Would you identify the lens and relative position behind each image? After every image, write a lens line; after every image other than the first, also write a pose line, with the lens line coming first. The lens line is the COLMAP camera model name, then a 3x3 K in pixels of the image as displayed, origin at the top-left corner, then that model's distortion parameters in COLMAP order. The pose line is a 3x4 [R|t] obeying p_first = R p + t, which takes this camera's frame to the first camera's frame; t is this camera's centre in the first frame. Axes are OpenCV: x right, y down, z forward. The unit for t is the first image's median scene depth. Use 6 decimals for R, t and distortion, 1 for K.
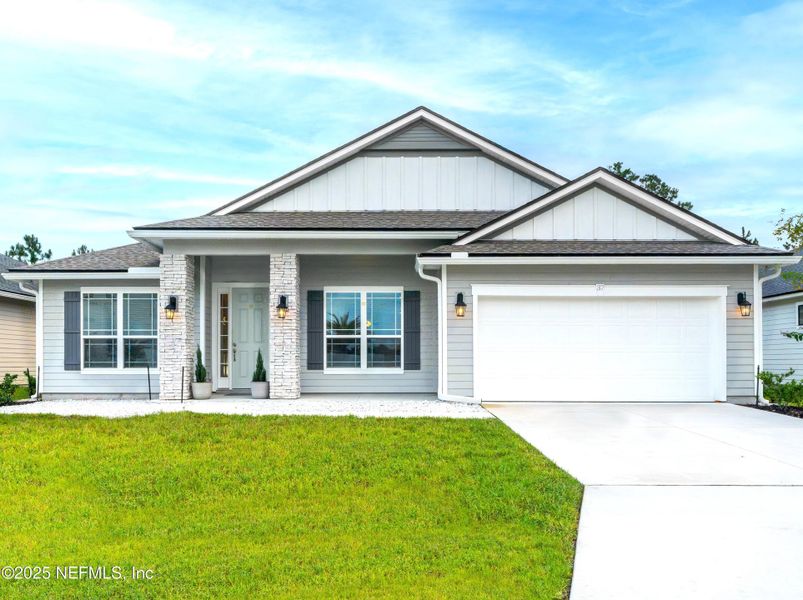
lens RADIAL K [[592.4, 0, 409.4], [0, 592.4, 342.2], [0, 0, 1]] dist [-0.044143, 0.000787]
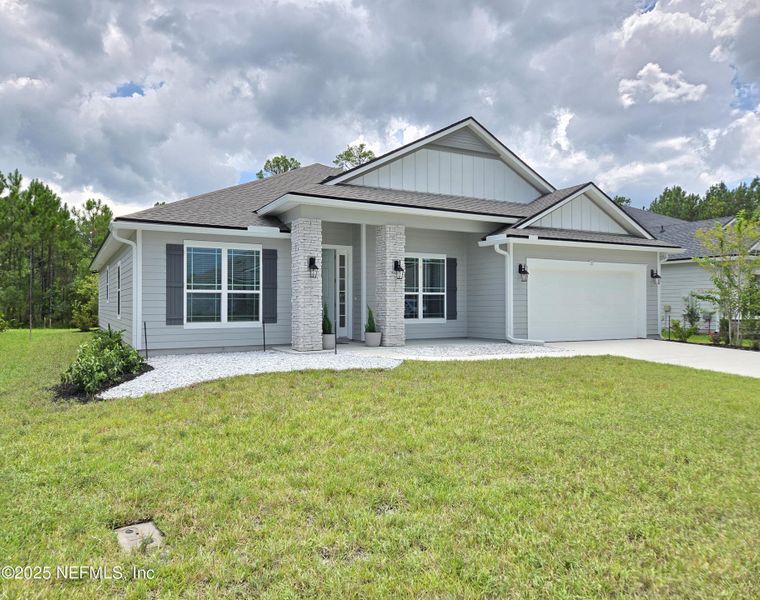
lens RADIAL K [[571.4, 0, 382.5], [0, 571.4, 300.7], [0, 0, 1]] dist [0.009043, -0.003416]
pose [[0.873177, 0.005638, 0.487371, -0.741217], [-0.008439, 0.999958, 0.003551, 0.001015], [-0.487330, -0.007213, 0.873188, -0.006593]]
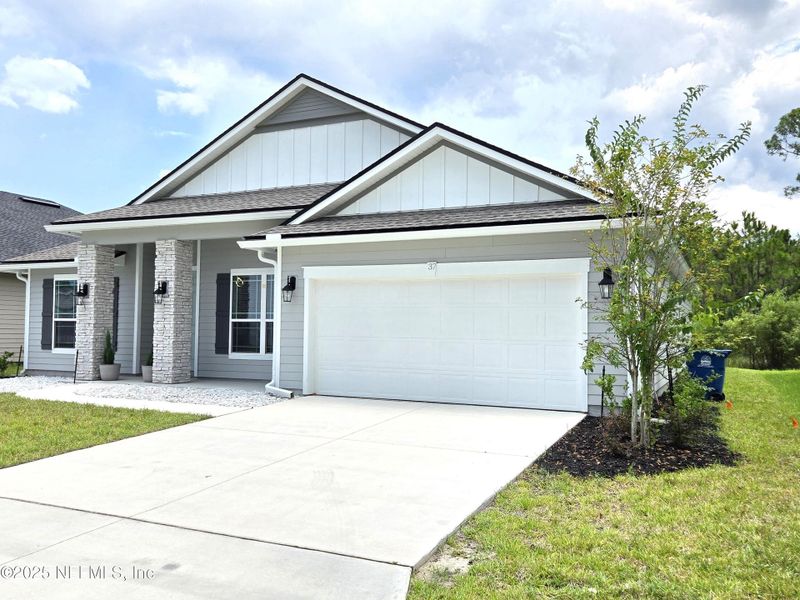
lens RADIAL K [[767.5, 0, 394.3], [0, 767.5, 302.9], [0, 0, 1]] dist [-0.001934, 0.000000]
pose [[0.887122, -0.002530, -0.461528, 0.686484], [-0.012490, 0.999487, -0.029487, -0.006336], [0.461366, 0.031923, 0.886635, 0.006498]]
